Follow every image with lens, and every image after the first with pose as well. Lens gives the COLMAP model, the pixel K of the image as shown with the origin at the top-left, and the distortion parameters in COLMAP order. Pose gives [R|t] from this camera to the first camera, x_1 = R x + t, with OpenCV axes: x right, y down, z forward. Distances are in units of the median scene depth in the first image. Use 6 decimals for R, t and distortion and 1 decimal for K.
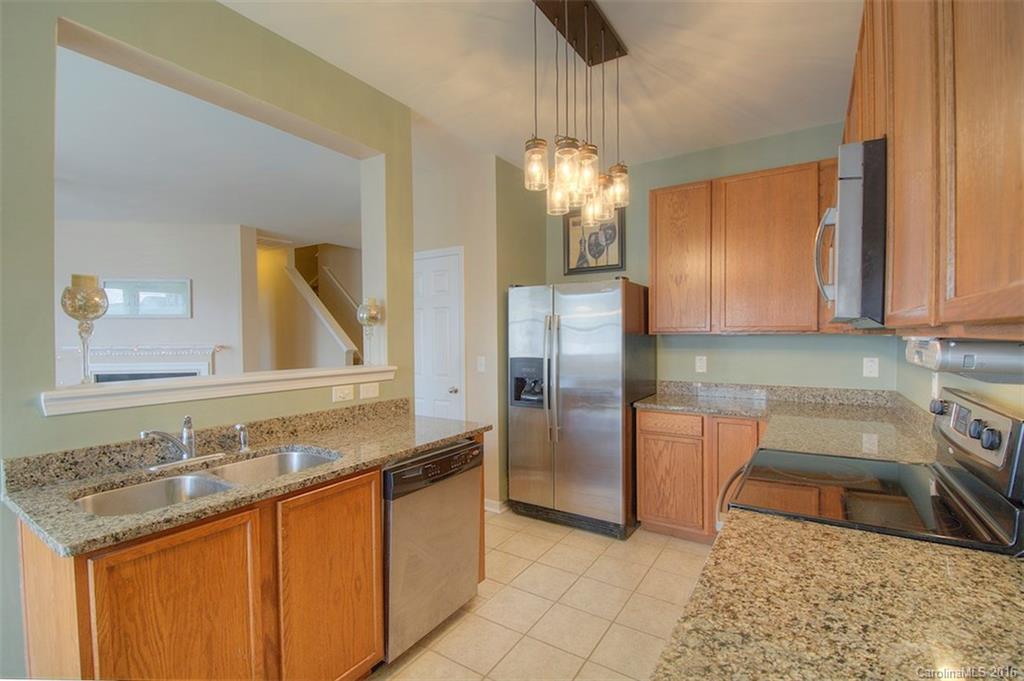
lens RADIAL K [[456.7, 0, 515.9], [0, 456.7, 343.5], [0, 0, 1]] dist [0.010522, -0.022538]
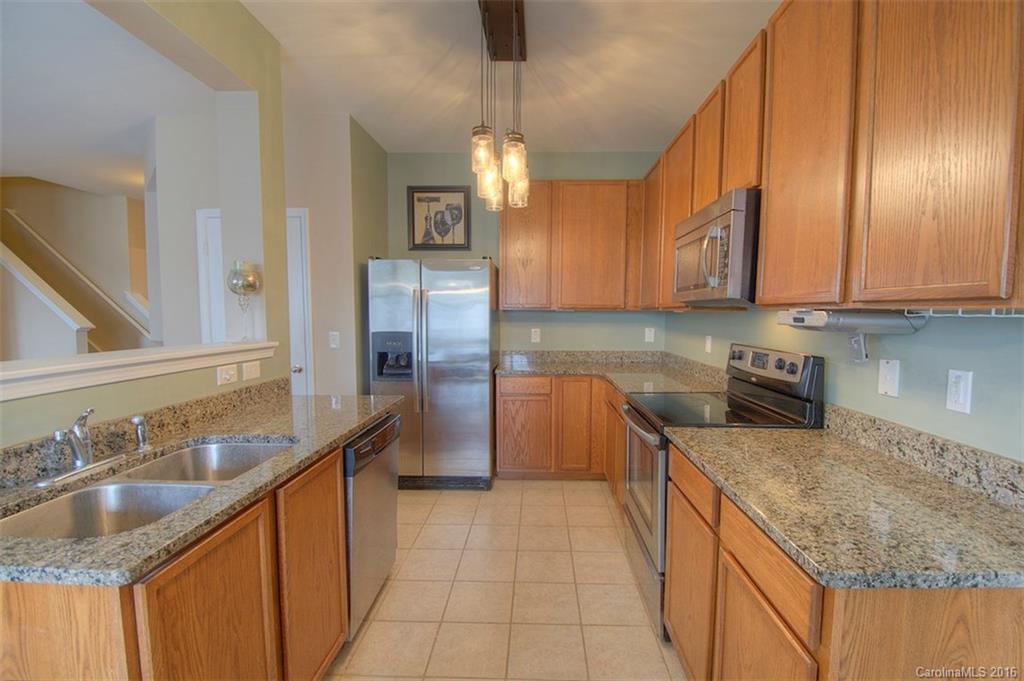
lens RADIAL K [[455.2, 0, 525.6], [0, 455.2, 346.5], [0, 0, 1]] dist [0.010152, -0.020650]
pose [[0.855013, -0.029742, 0.517753, -0.283028], [0.000467, 0.998398, 0.056583, 0.008598], [-0.518607, -0.048137, 0.853657, 0.000187]]
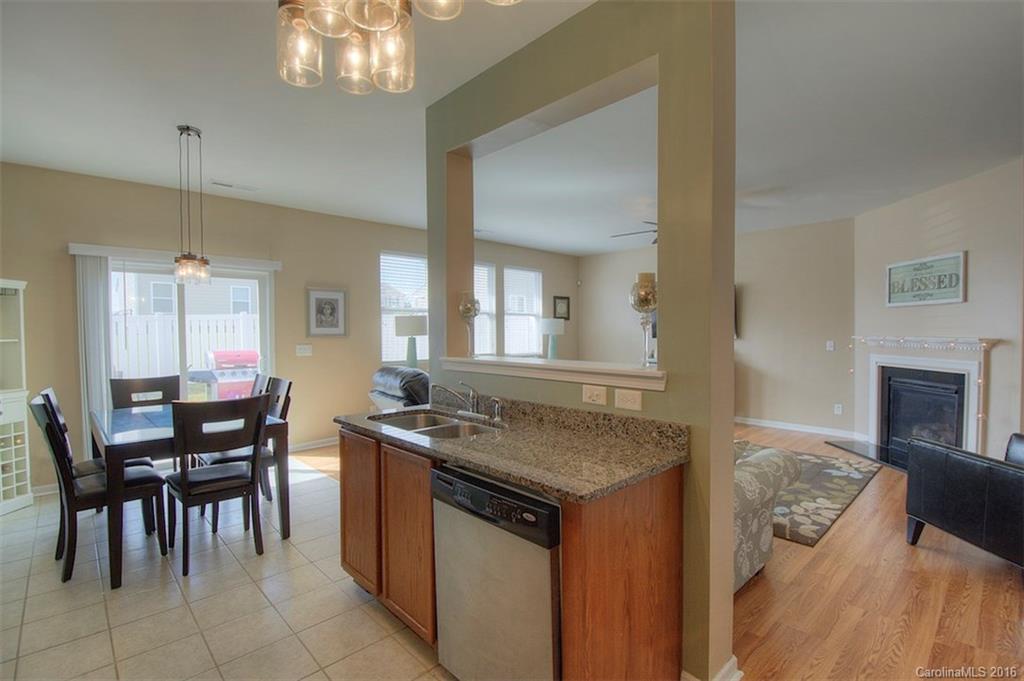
lens RADIAL K [[465.9, 0, 512.0], [0, 465.9, 340.5], [0, 0, 1]] dist [0.013656, -0.021866]
pose [[-0.233709, 0.026878, -0.971935, 0.403260], [-0.011414, 0.999473, 0.030384, -0.012103], [0.972240, 0.018194, -0.233279, 0.872360]]
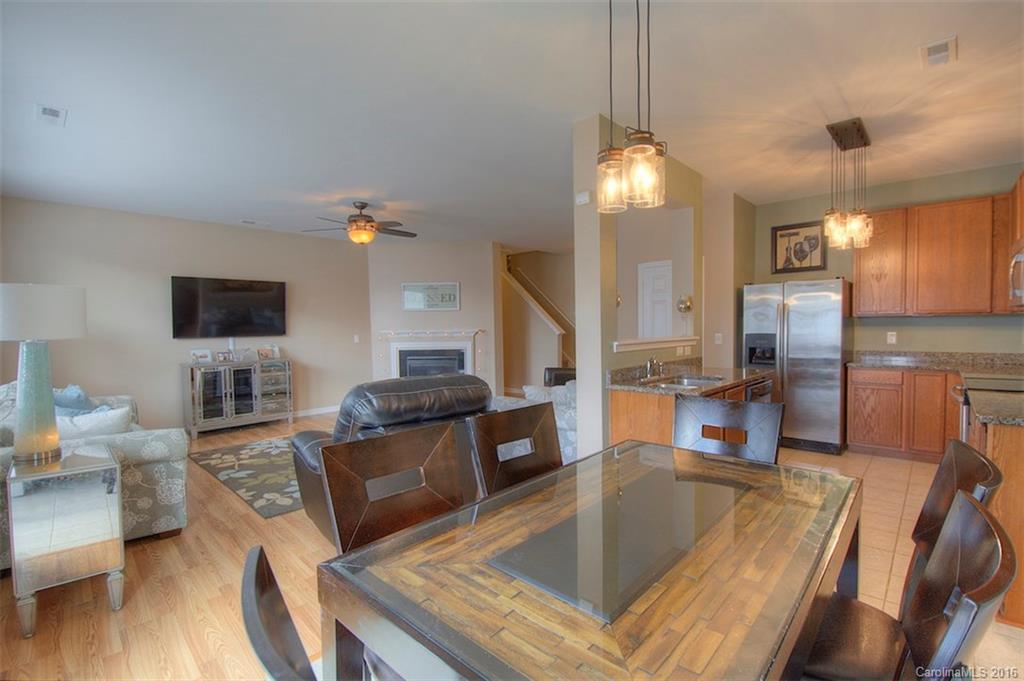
lens RADIAL K [[456.7, 0, 515.9], [0, 456.7, 343.5], [0, 0, 1]] dist [0.010522, -0.022538]
pose [[0.983747, -0.001382, -0.179555, -0.562261], [0.005600, 0.999720, 0.022984, 0.029968], [0.179473, -0.023616, 0.983479, -0.670470]]
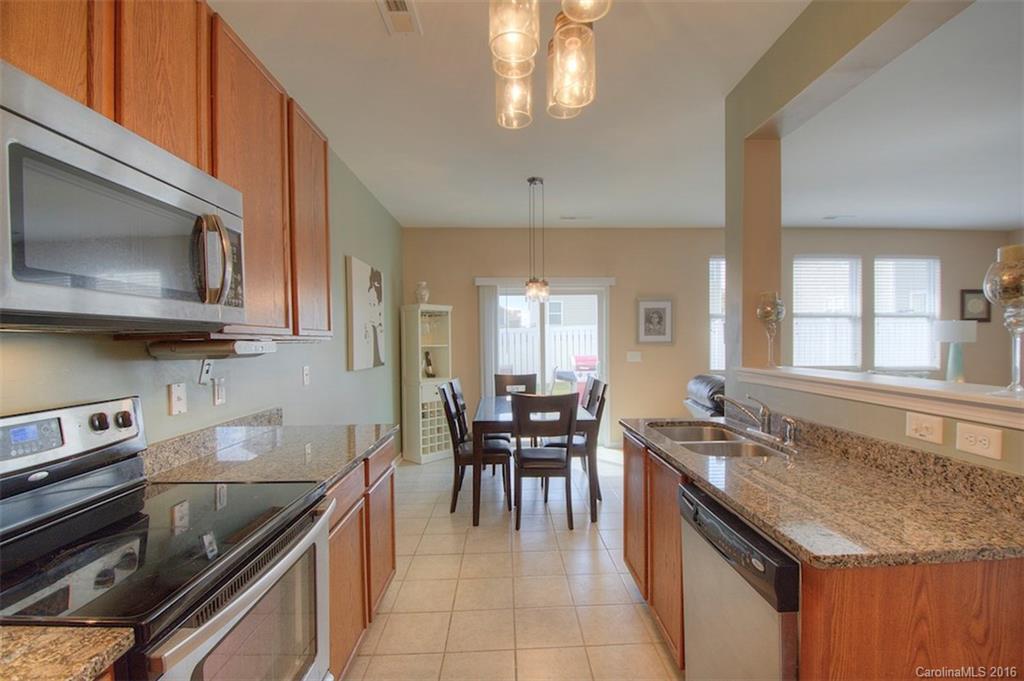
lens RADIAL K [[455.2, 0, 525.6], [0, 455.2, 346.5], [0, 0, 1]] dist [0.010152, -0.020650]
pose [[-0.816979, 0.018925, -0.576357, 0.312639], [0.001739, 0.999538, 0.030354, -0.011357], [0.576665, 0.023796, -0.816634, 0.978182]]
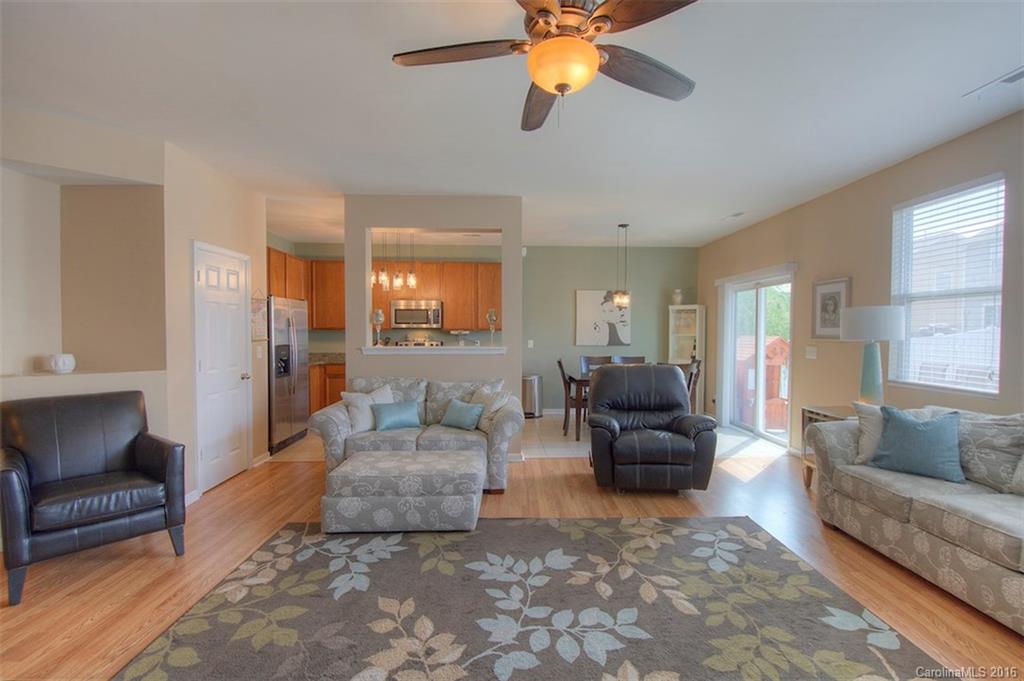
lens RADIAL K [[455.2, 0, 525.6], [0, 455.2, 346.5], [0, 0, 1]] dist [0.010152, -0.020650]
pose [[-0.581825, -0.027789, 0.812839, -1.977430], [0.015049, 0.998877, 0.044921, -0.019231], [-0.813175, 0.038369, -0.580754, 1.443591]]
